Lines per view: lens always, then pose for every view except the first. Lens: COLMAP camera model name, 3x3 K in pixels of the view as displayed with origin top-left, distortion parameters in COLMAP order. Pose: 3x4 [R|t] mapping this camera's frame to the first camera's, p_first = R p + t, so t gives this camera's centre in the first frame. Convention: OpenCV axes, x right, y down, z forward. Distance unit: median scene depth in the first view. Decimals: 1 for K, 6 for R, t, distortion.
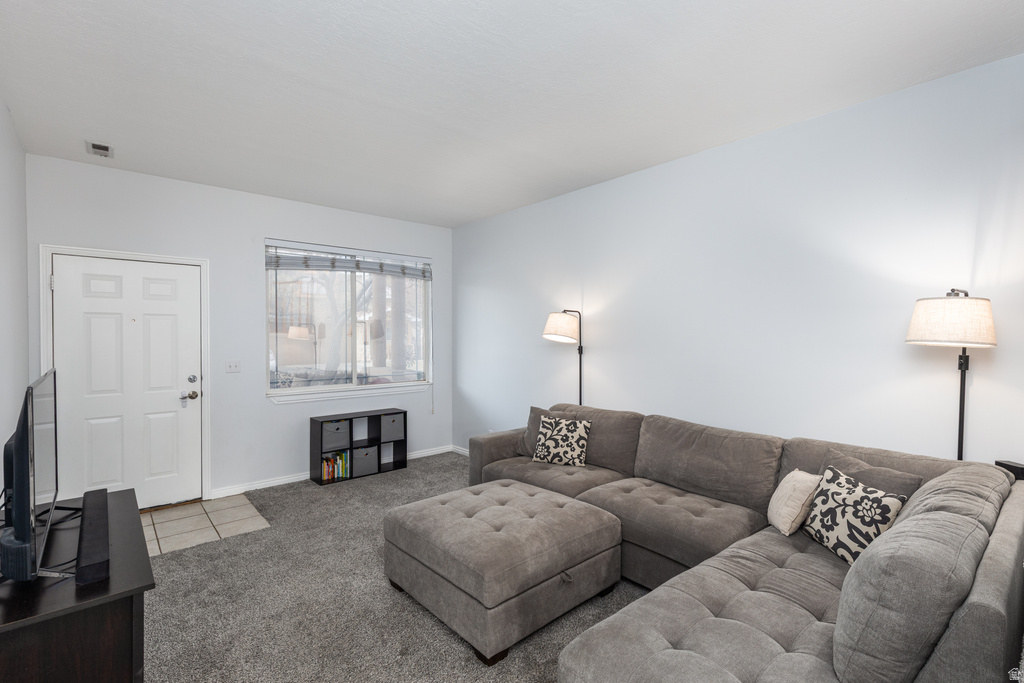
lens RADIAL K [[459.3, 0, 512.0], [0, 459.3, 341.5], [0, 0, 1]] dist [0.000499, 0.000219]
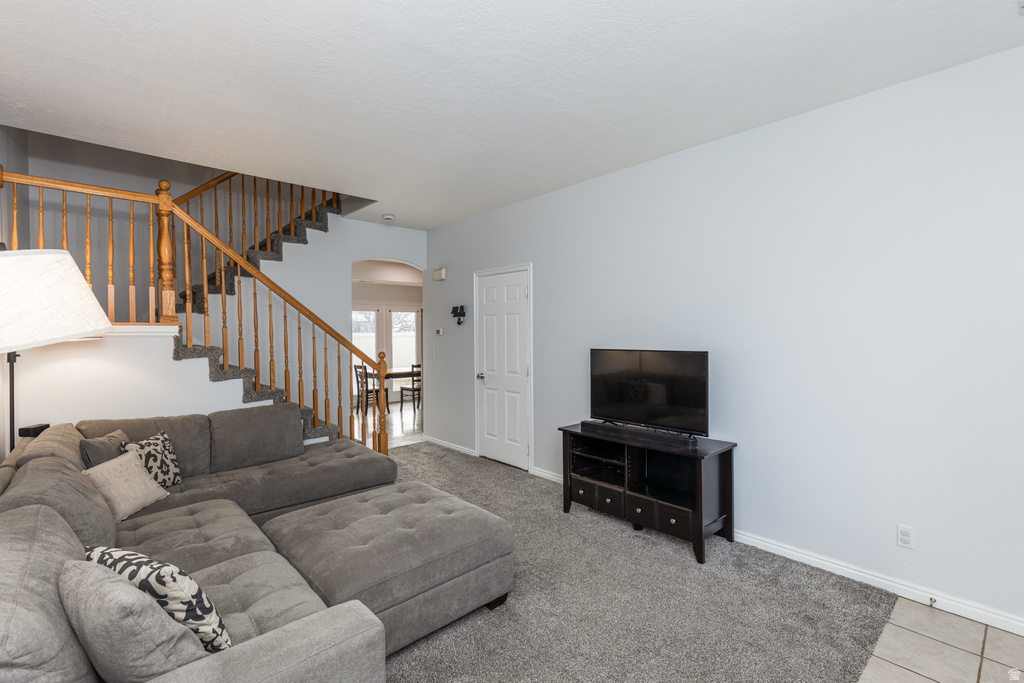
lens RADIAL K [[459.3, 0, 512.0], [0, 459.3, 341.5], [0, 0, 1]] dist [0.000499, 0.000219]
pose [[-0.999920, 0.004147, -0.011971, -0.329913], [0.003776, 0.999518, 0.030827, -0.027493], [0.012093, 0.030779, -0.999453, 2.318916]]
